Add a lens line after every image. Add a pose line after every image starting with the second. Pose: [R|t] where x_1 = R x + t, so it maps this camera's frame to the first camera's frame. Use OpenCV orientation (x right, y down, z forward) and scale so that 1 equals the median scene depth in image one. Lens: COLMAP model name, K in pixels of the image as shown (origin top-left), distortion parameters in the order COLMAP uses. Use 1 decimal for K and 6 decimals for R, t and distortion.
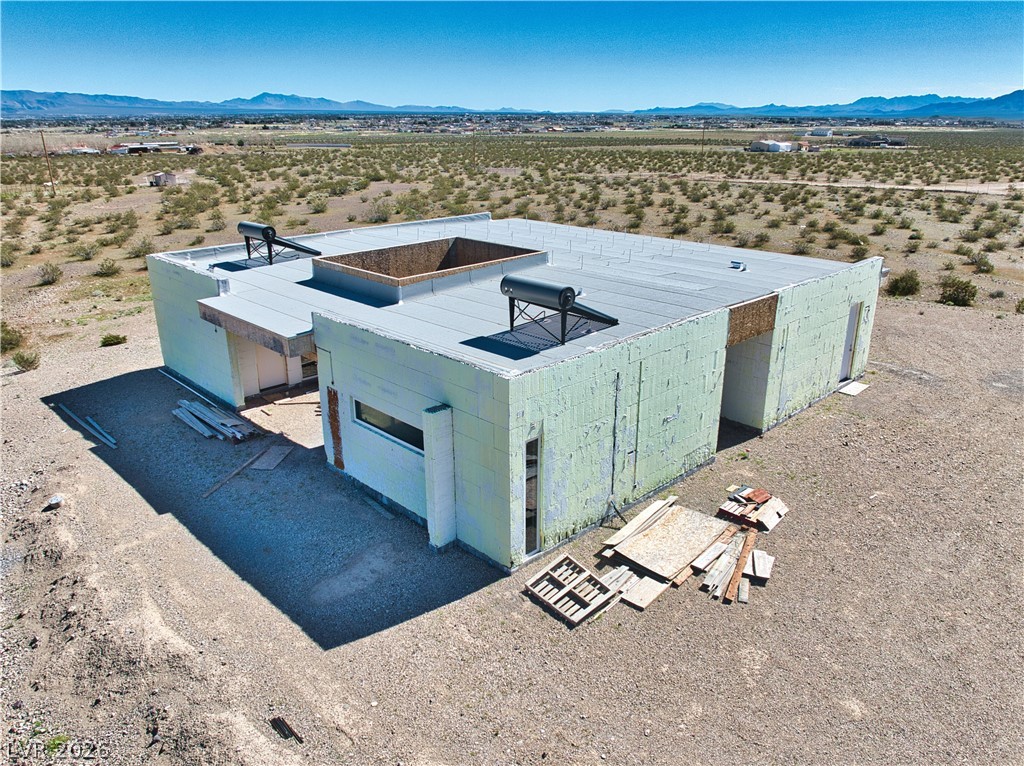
lens RADIAL K [[755.3, 0, 514.7], [0, 755.3, 382.4], [0, 0, 1]] dist [-0.036037, -0.004767]
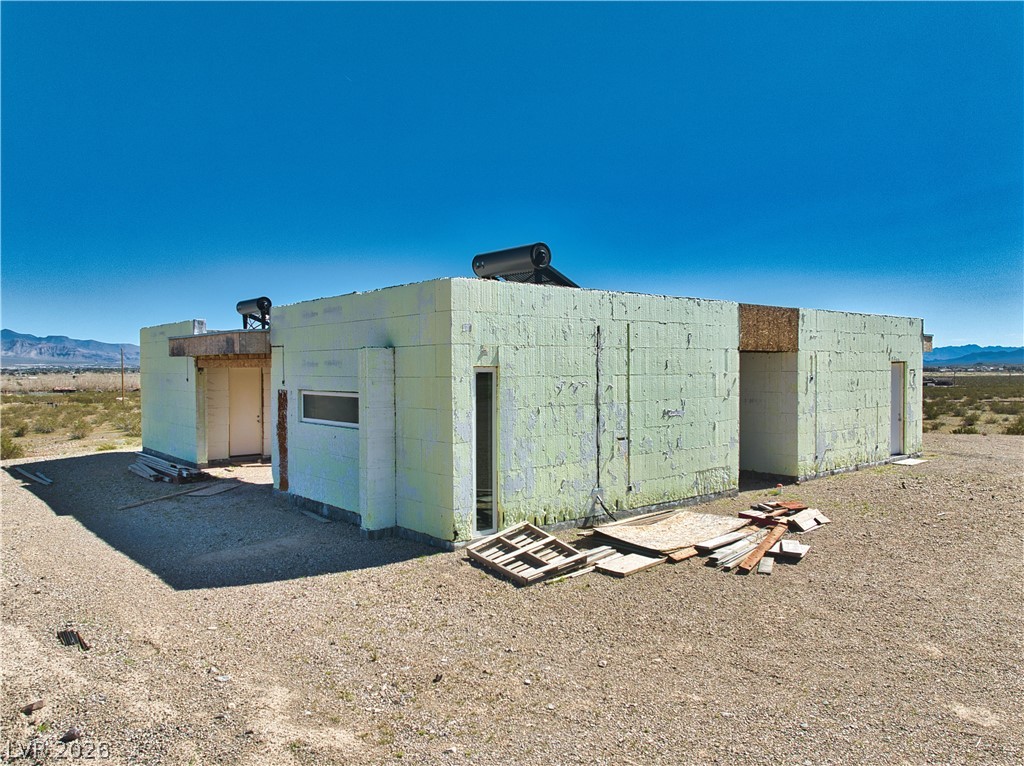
lens RADIAL K [[755.3, 0, 514.7], [0, 755.3, 382.4], [0, 0, 1]] dist [-0.036037, -0.004767]
pose [[0.997389, -0.001907, -0.072197, 0.085665], [-0.021075, 0.948458, -0.316201, 0.257106], [0.069079, 0.316897, 0.945941, 0.179083]]
